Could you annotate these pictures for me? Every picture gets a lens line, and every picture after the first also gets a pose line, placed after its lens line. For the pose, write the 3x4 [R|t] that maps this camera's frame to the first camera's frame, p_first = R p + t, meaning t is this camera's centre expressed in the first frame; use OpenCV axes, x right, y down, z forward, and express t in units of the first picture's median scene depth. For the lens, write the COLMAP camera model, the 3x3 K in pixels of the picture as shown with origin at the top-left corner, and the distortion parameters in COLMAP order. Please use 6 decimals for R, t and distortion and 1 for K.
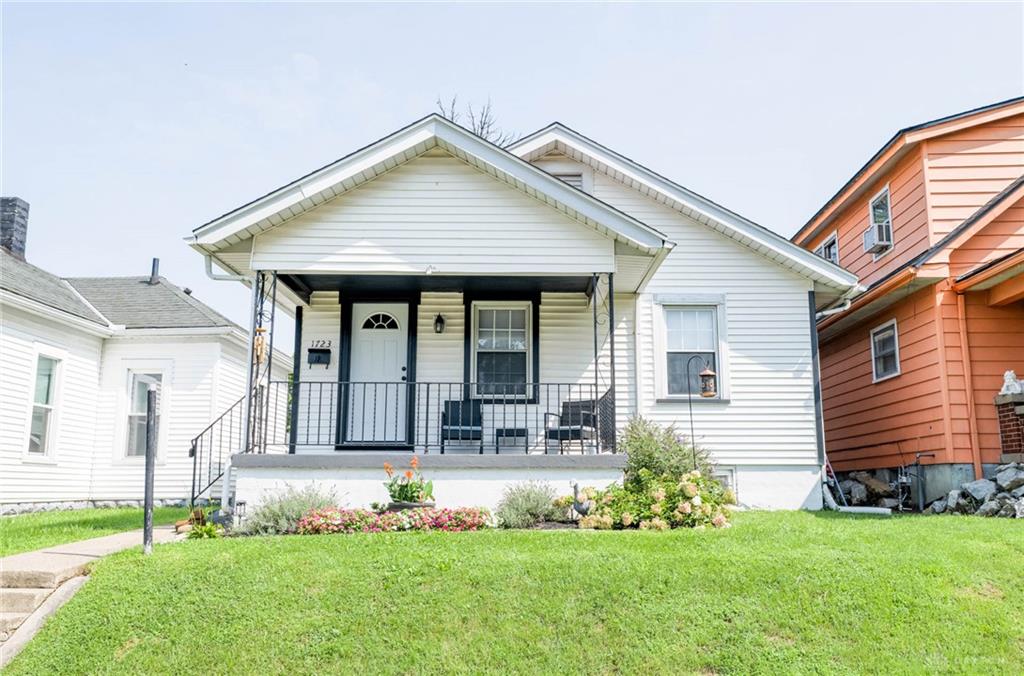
lens RADIAL K [[828.9, 0, 543.3], [0, 828.9, 349.4], [0, 0, 1]] dist [-0.001189, 0.000440]
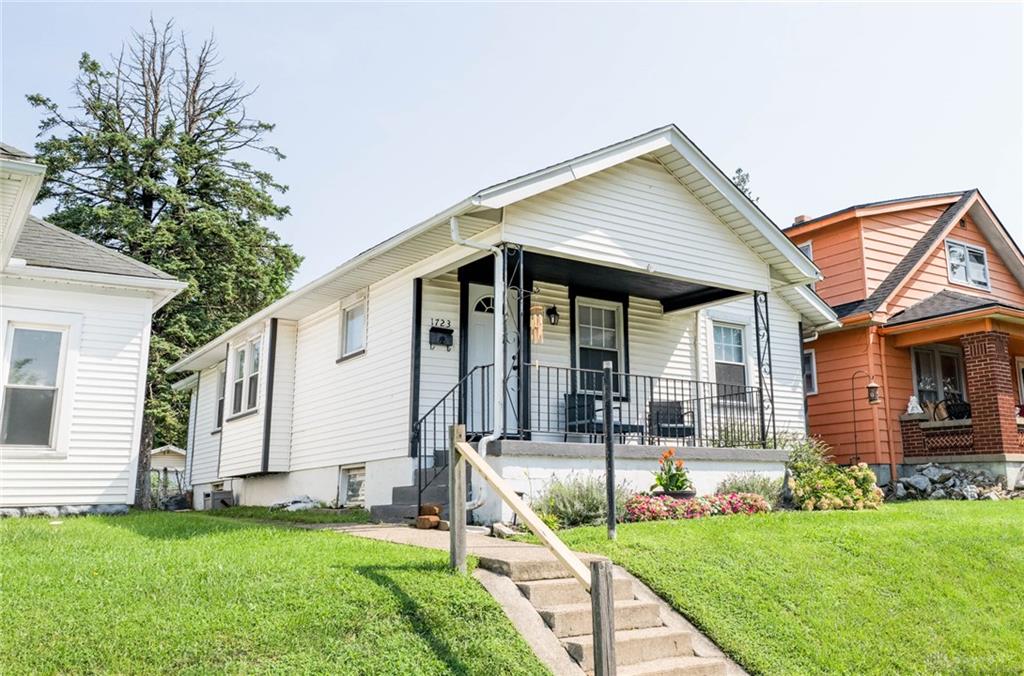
lens RADIAL K [[889.4, 0, 607.8], [0, 889.4, 307.3], [0, 0, 1]] dist [-0.004017, 0.001462]
pose [[0.800855, 0.115516, 0.587611, -0.695031], [-0.083183, 0.993165, -0.081873, 0.040797], [-0.593053, 0.016689, 0.804991, 0.110336]]
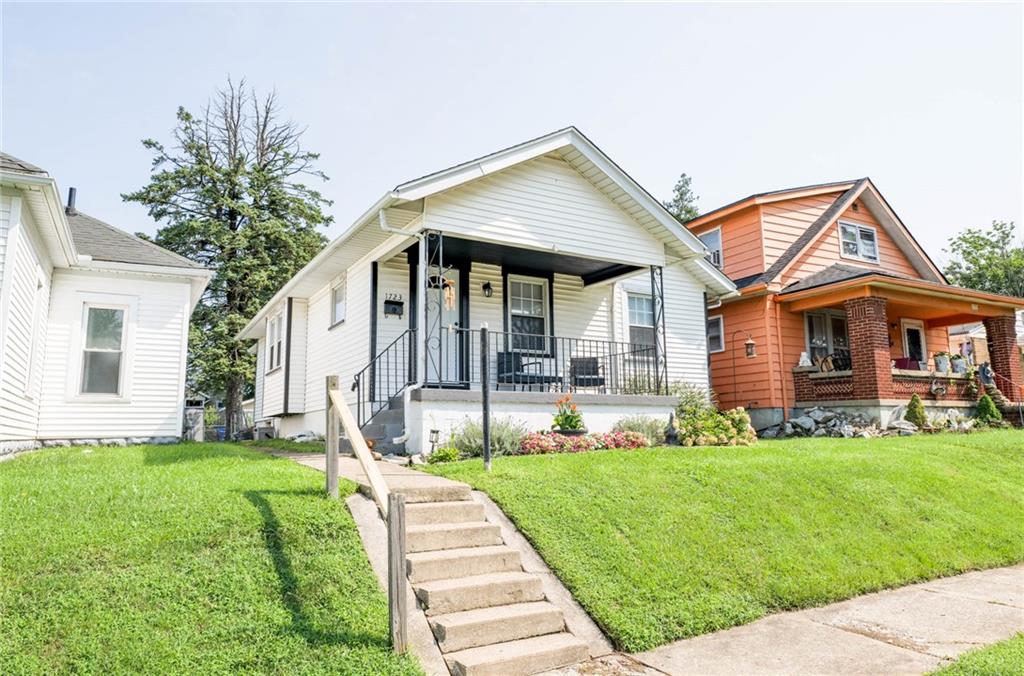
lens RADIAL K [[666.9, 0, 516.7], [0, 666.9, 336.9], [0, 0, 1]] dist [-0.002136, 0.000196]
pose [[0.871747, 0.063705, 0.485797, -0.564056], [-0.071534, 0.997435, -0.002432, 0.038570], [-0.484706, -0.032631, 0.874068, 0.111863]]
